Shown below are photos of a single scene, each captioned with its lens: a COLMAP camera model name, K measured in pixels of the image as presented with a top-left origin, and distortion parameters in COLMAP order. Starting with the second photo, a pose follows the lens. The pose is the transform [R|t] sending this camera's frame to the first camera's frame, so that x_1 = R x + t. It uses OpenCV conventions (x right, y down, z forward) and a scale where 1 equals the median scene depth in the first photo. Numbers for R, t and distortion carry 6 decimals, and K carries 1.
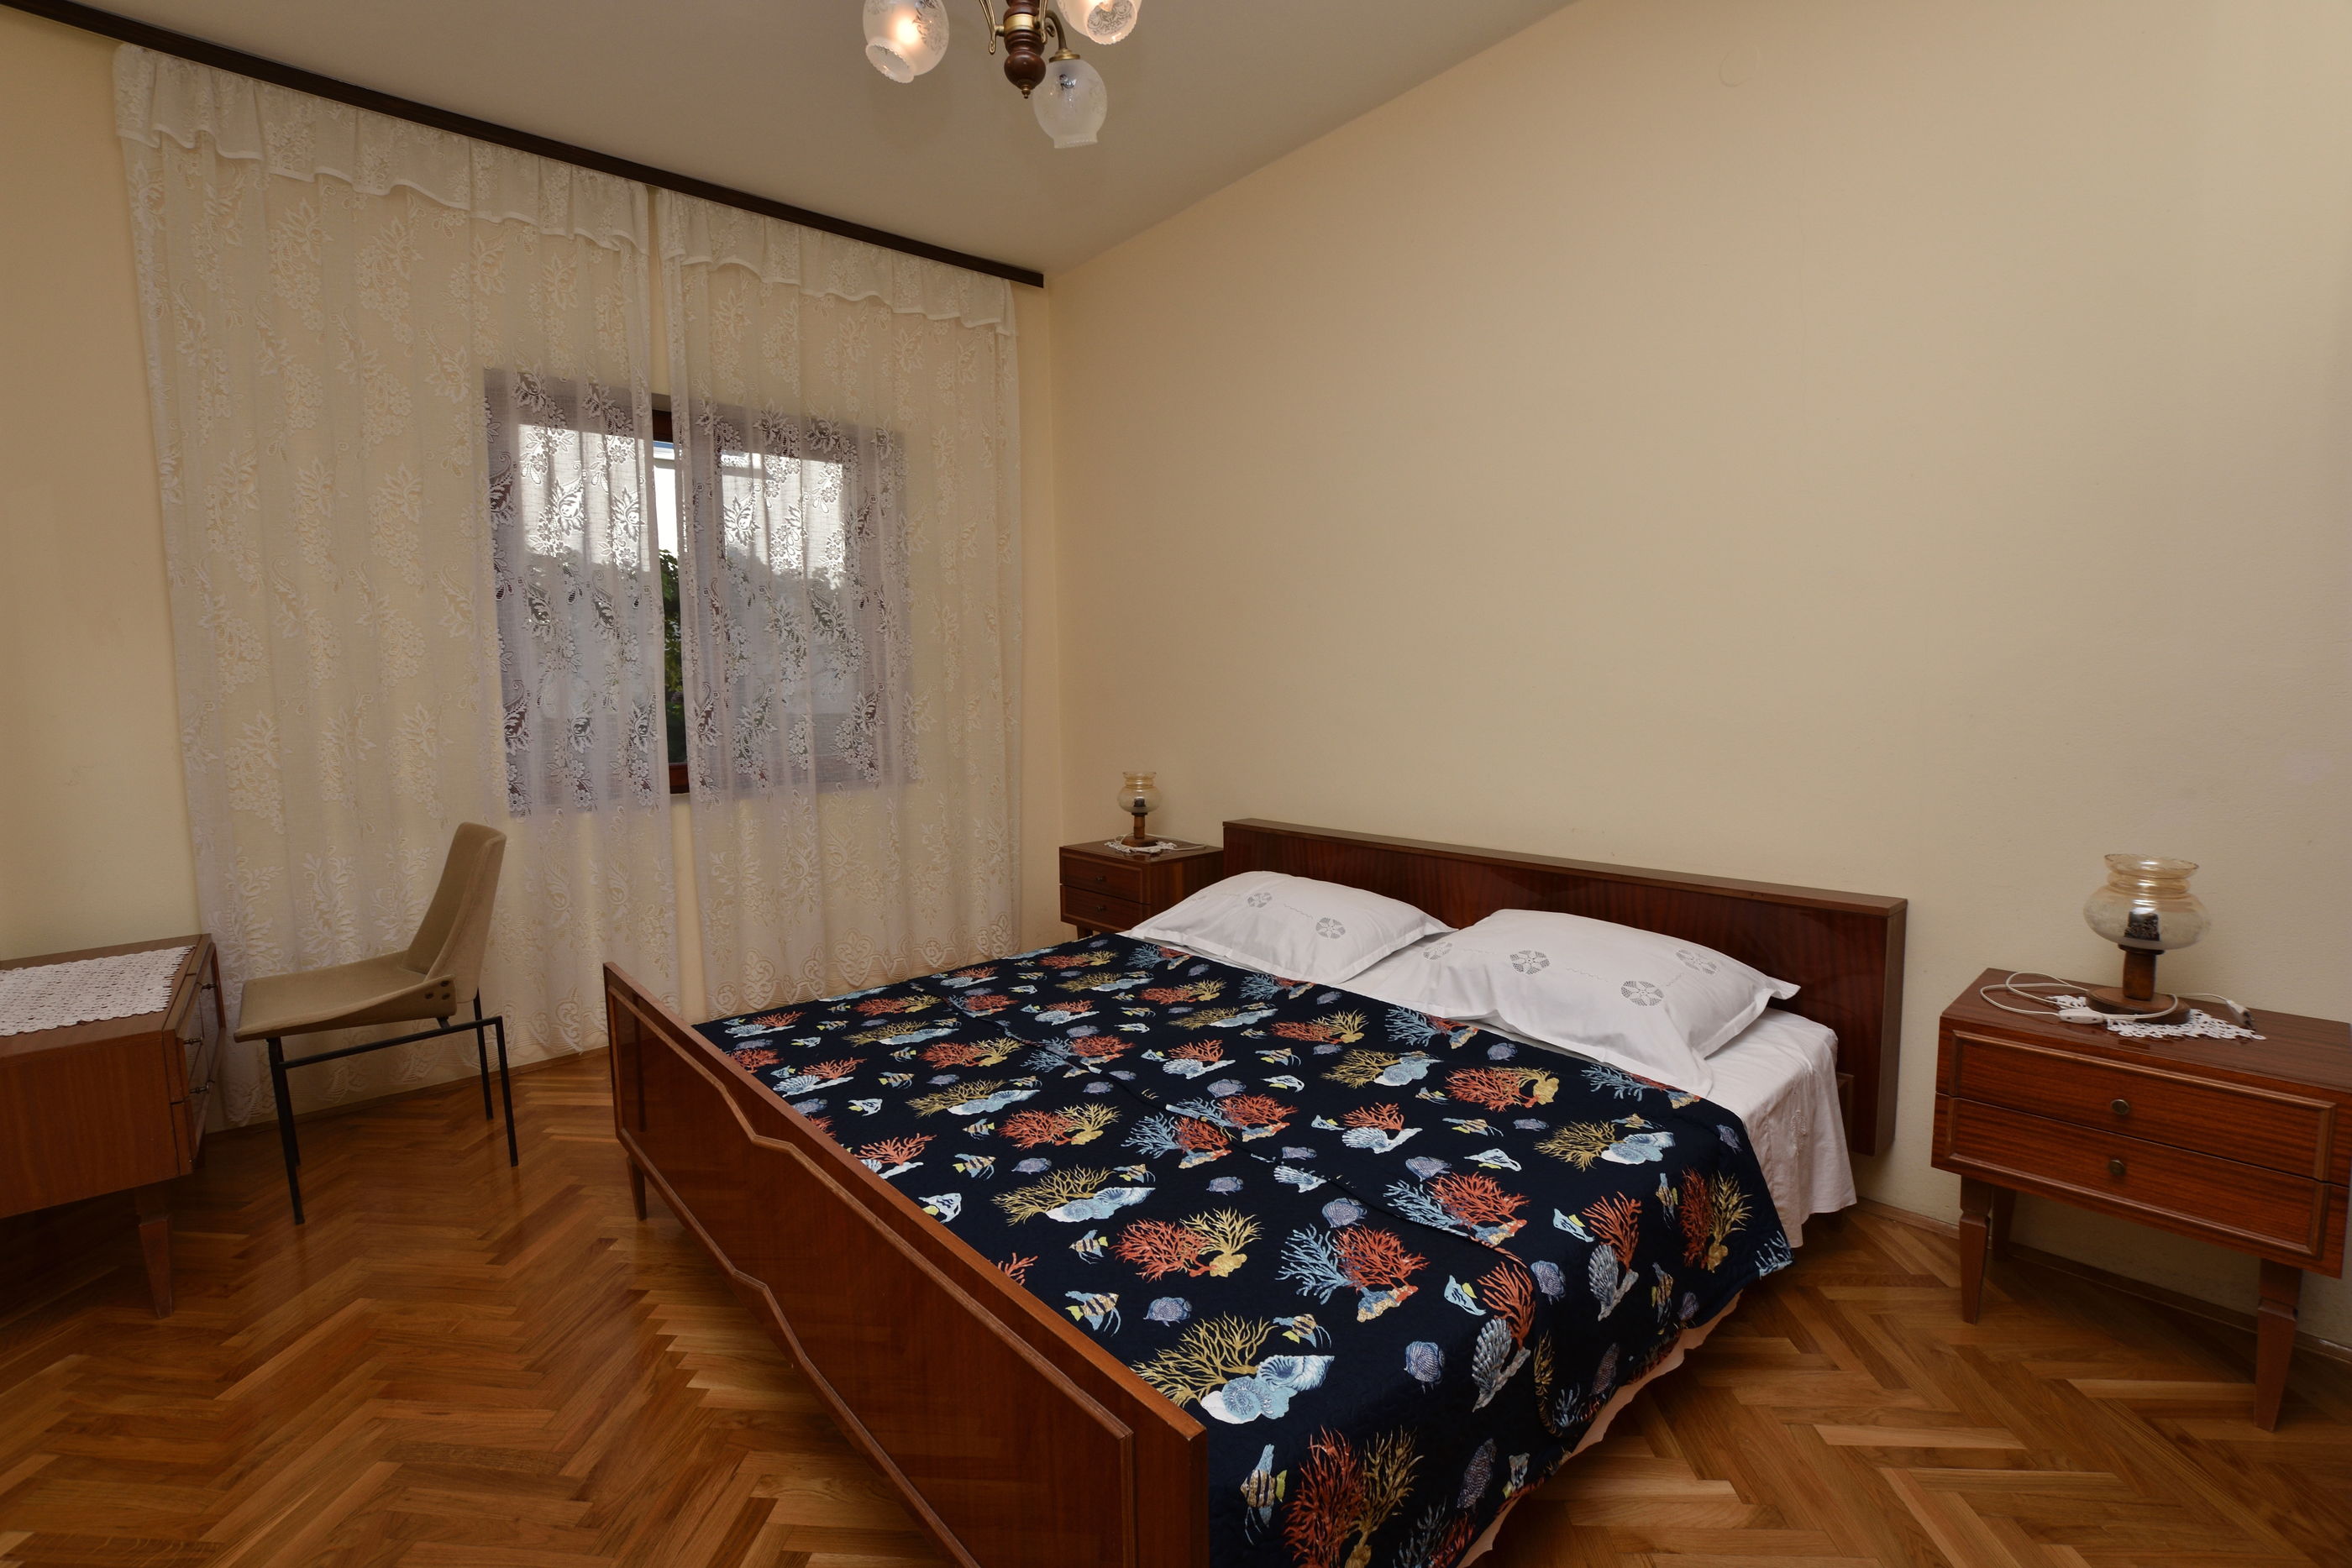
lens RADIAL K [[1030.9, 0, 1163.4], [0, 1030.9, 781.8], [0, 0, 1]] dist [-0.031562, 0.002917]
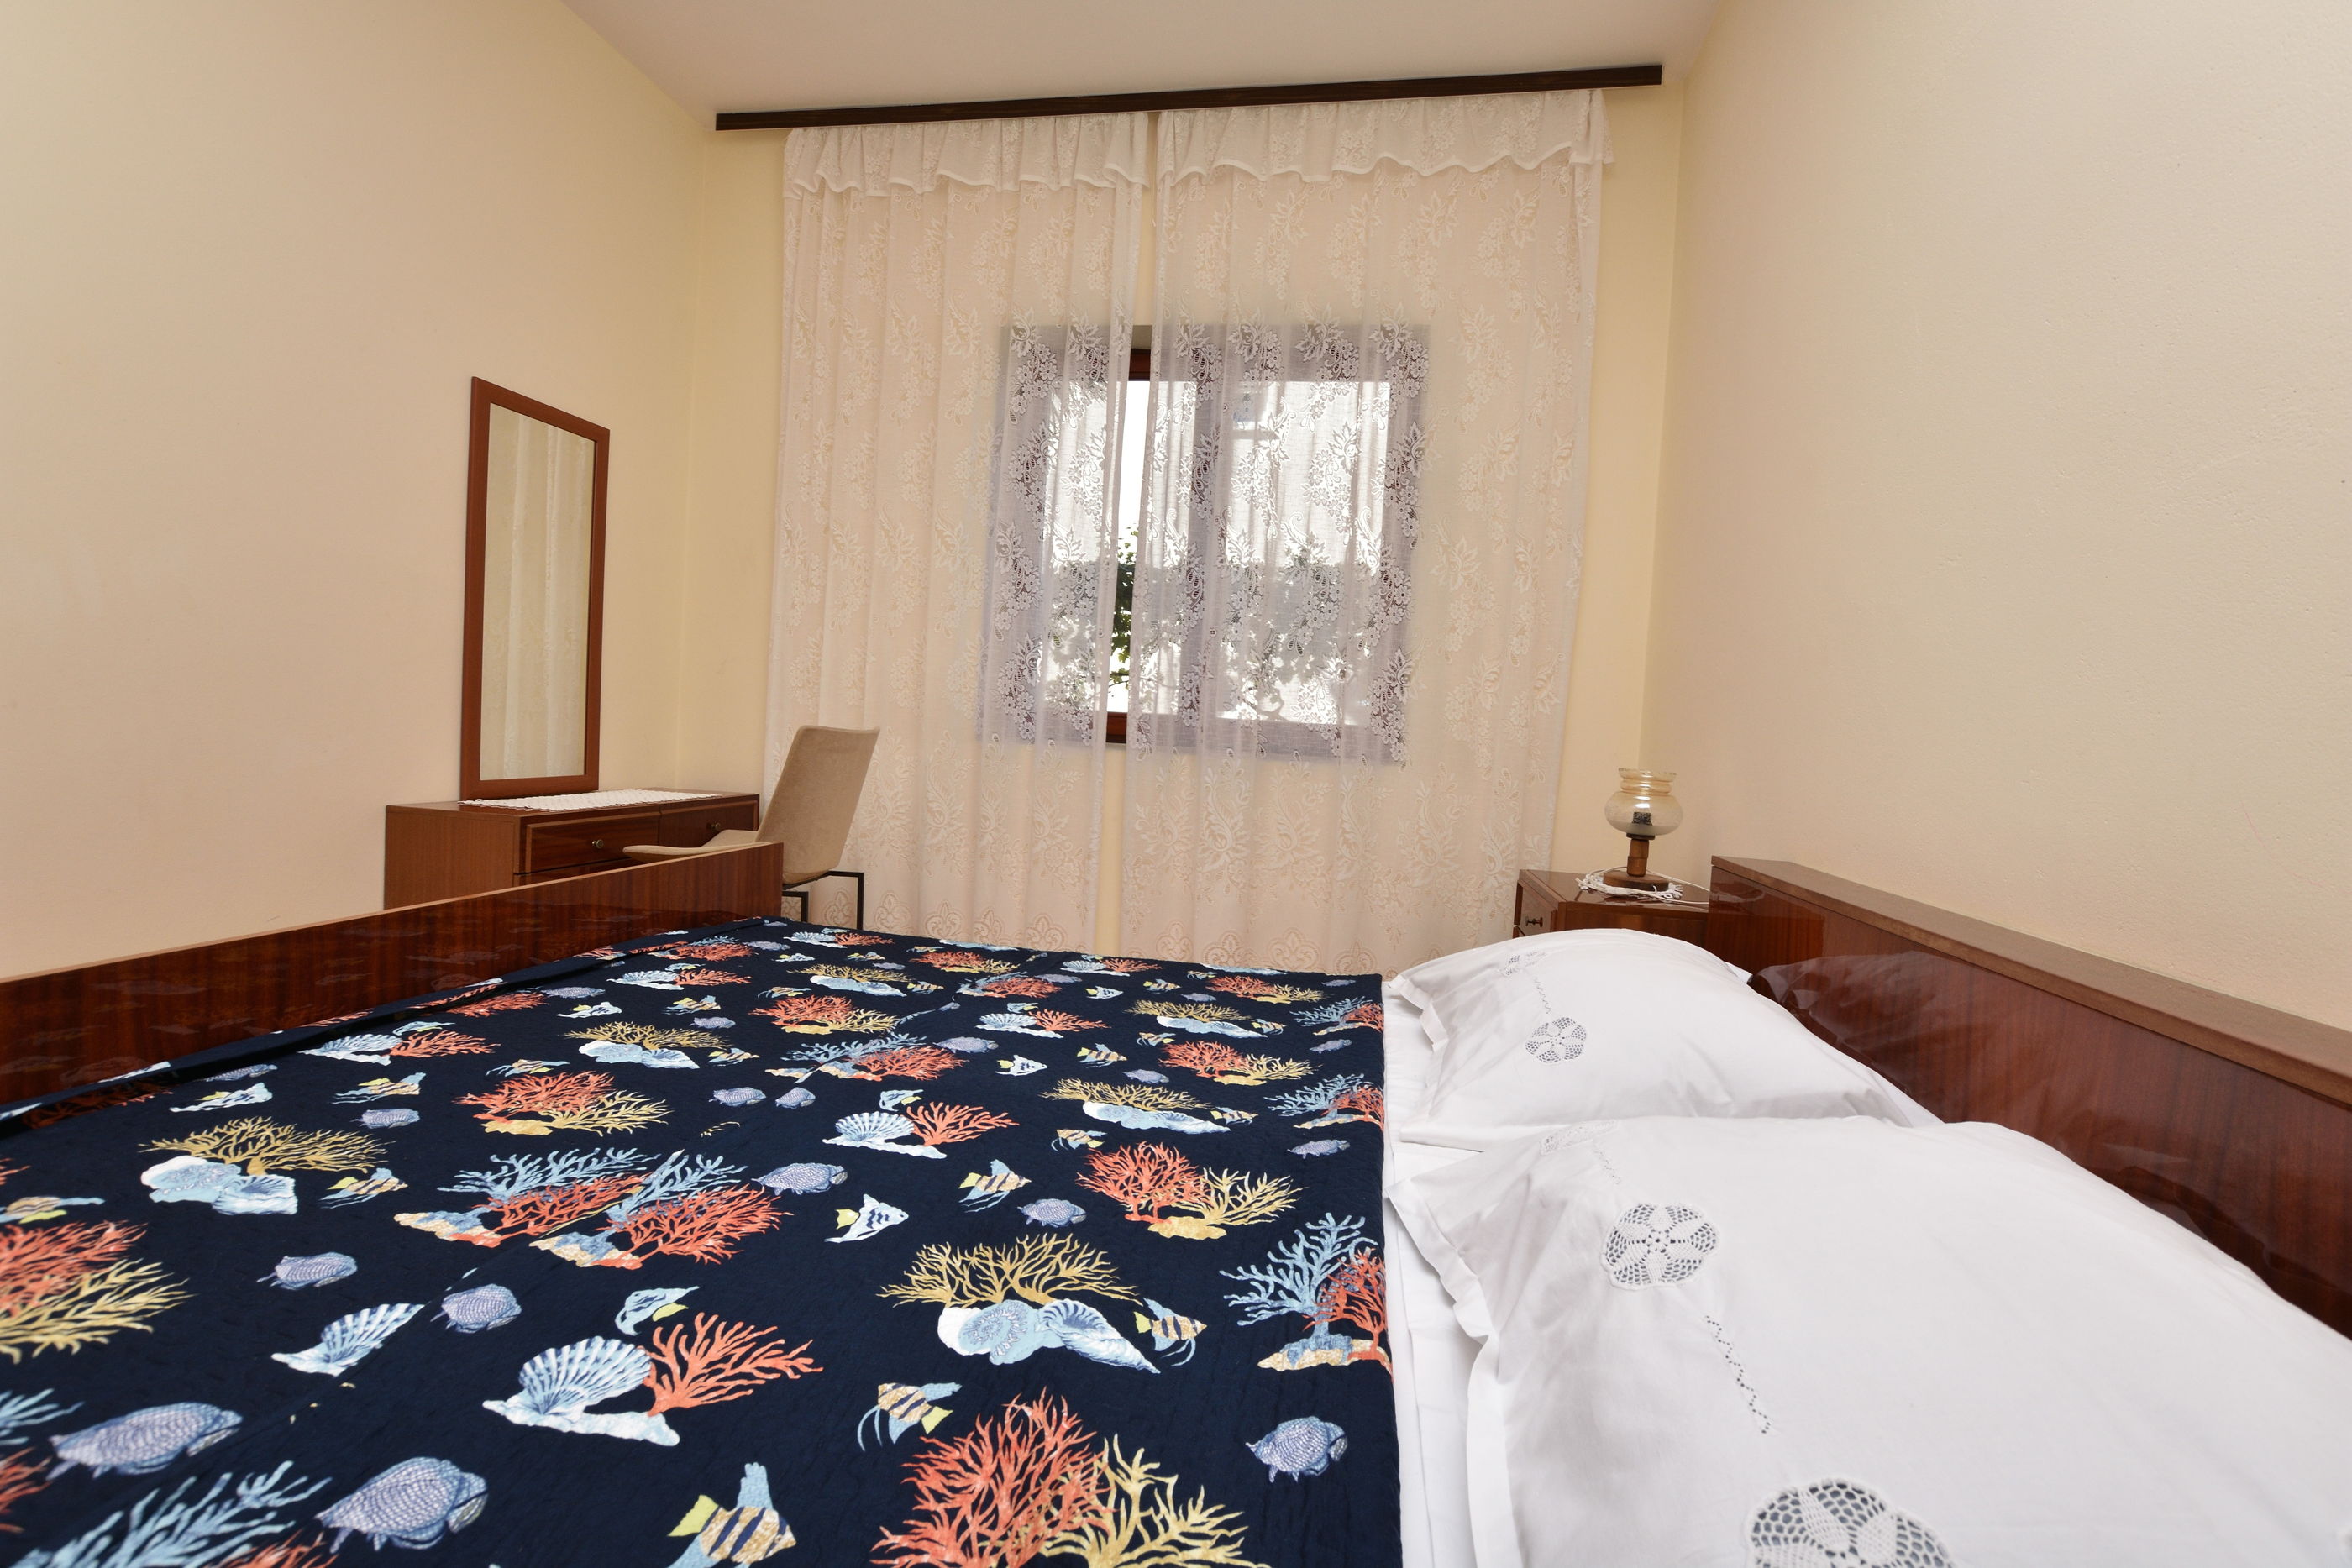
lens RADIAL K [[1030.9, 0, 1164.9], [0, 1030.9, 780.7], [0, 0, 1]] dist [-0.031562, 0.002917]
pose [[0.624012, 0.094613, -0.775666, 0.452001], [-0.143833, 0.989589, 0.004994, 0.059068], [0.768063, 0.108450, 0.631124, 0.649064]]
